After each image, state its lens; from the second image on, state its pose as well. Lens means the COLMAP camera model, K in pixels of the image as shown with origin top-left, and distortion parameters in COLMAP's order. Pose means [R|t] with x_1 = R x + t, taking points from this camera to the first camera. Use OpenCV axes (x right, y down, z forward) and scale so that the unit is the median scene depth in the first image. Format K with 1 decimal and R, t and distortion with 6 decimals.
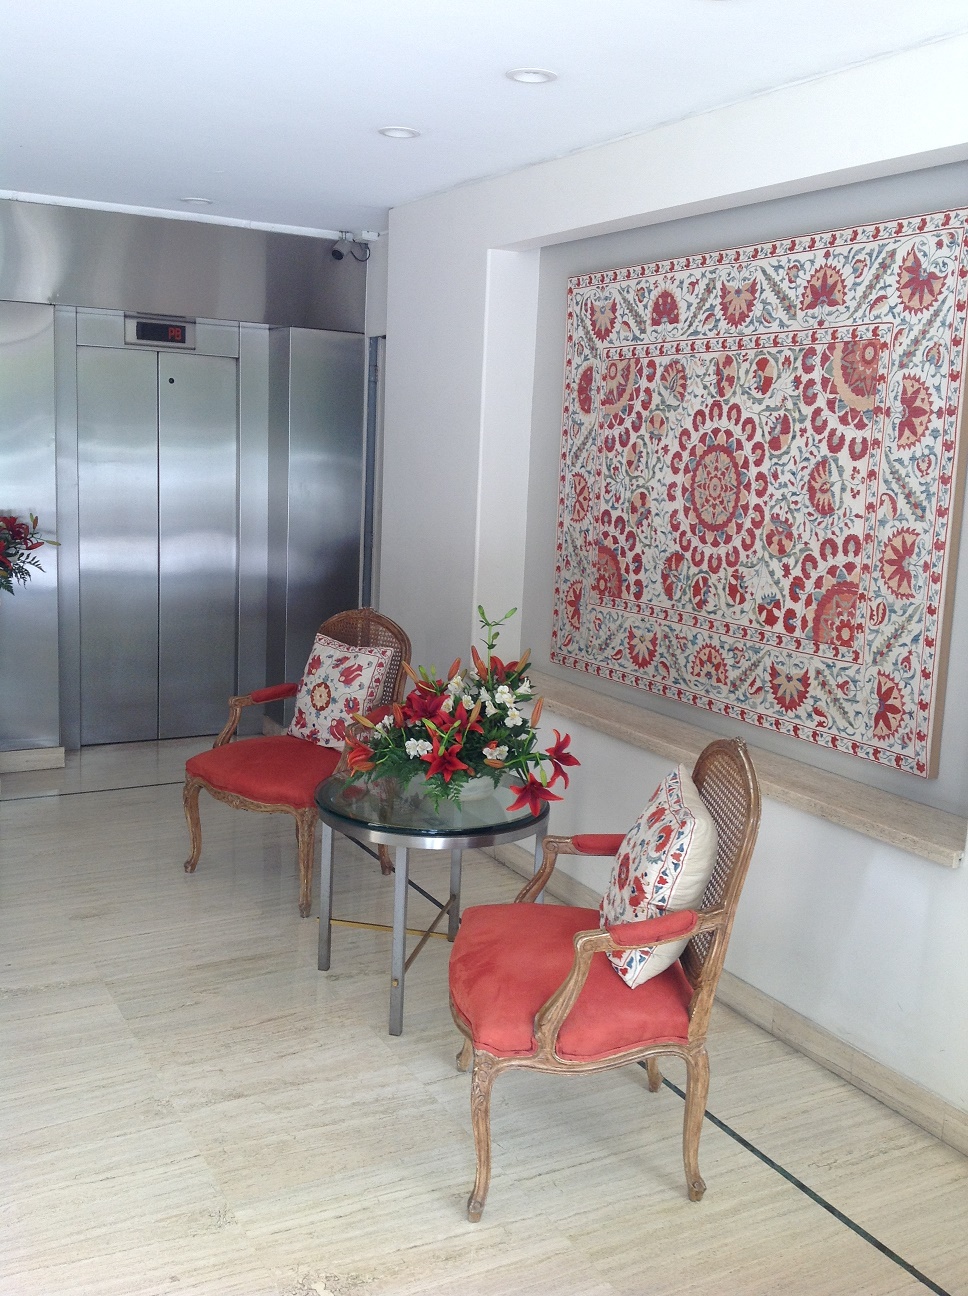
lens RADIAL K [[1241.2, 0, 484.0], [0, 1241.2, 648.0], [0, 0, 1]] dist [0.189353, -0.387845]
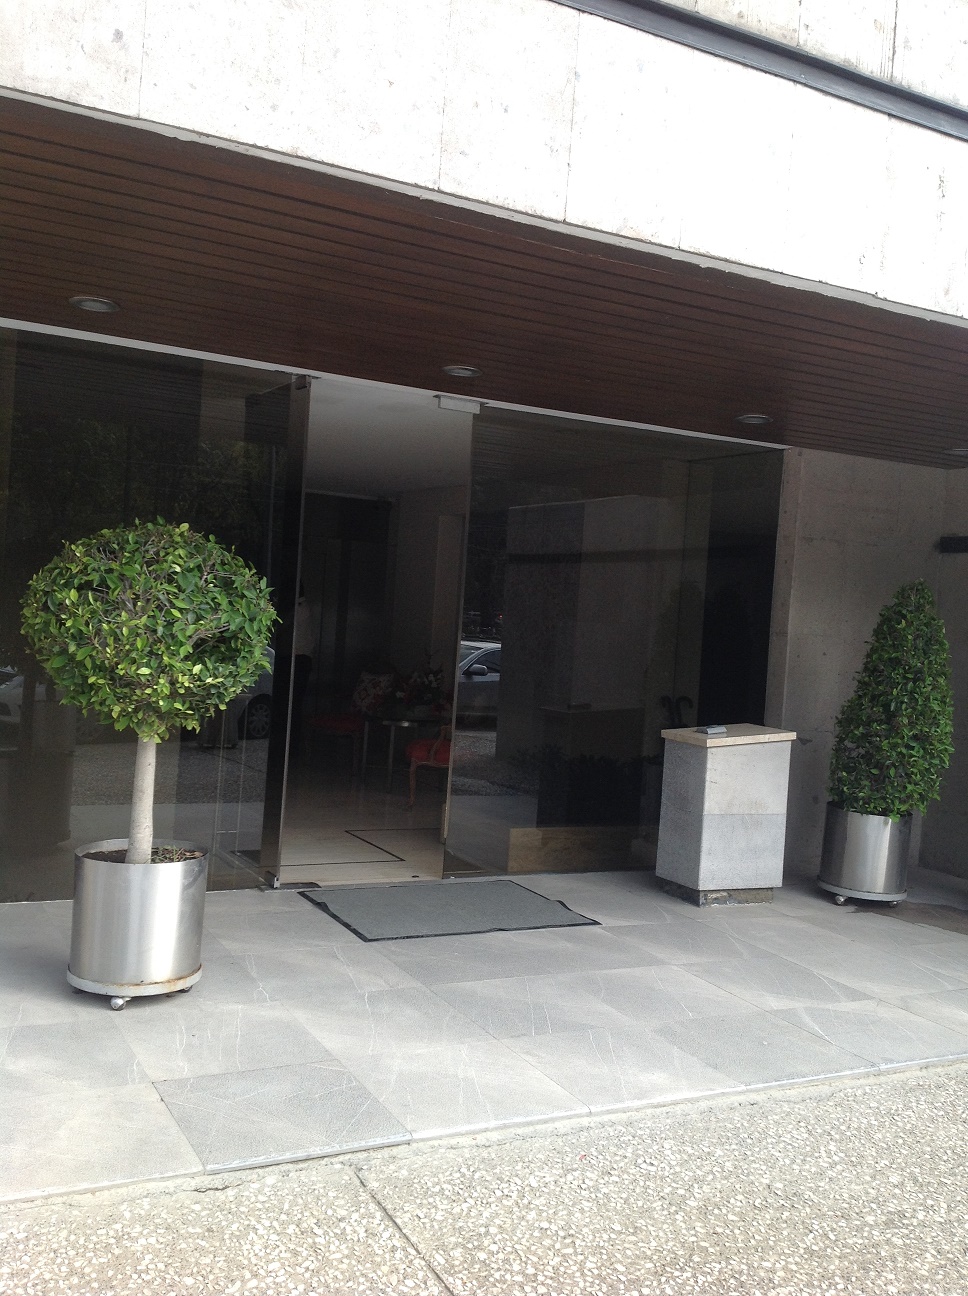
lens RADIAL K [[1241.2, 0, 484.0], [0, 1241.2, 648.0], [0, 0, 1]] dist [0.189353, -0.387845]
pose [[0.999574, 0.025476, -0.014252, 0.135290], [-0.027156, 0.990626, -0.133877, 0.269127], [0.010707, 0.134207, 0.990895, -1.404659]]
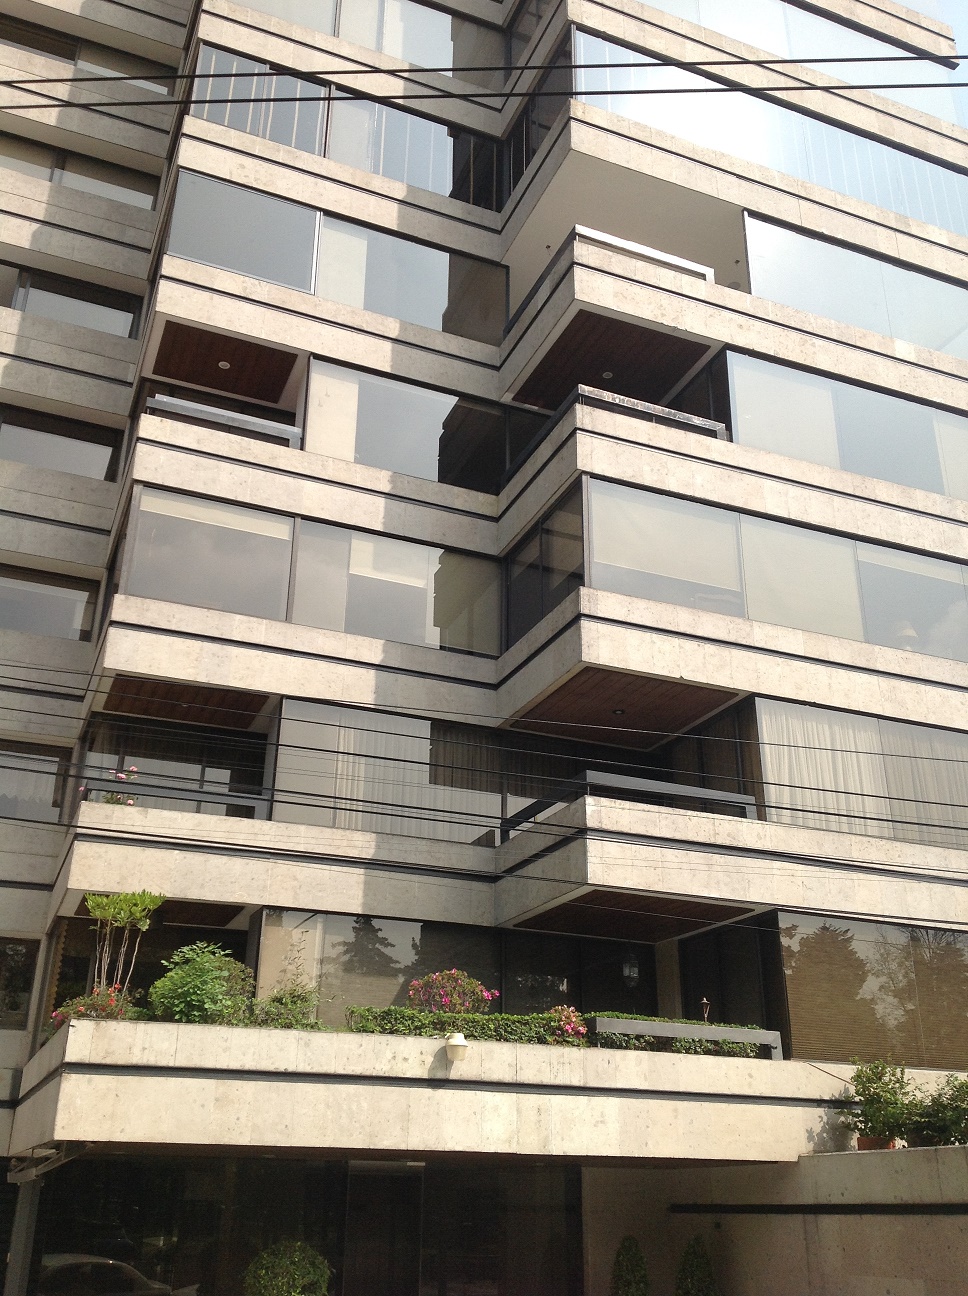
lens RADIAL K [[1241.2, 0, 484.0], [0, 1241.2, 648.0], [0, 0, 1]] dist [0.189353, -0.387845]
pose [[0.994408, -0.065670, -0.082700, 1.324926], [0.009149, 0.833756, -0.552057, 0.873367], [0.105205, 0.548213, 0.829695, -6.541534]]
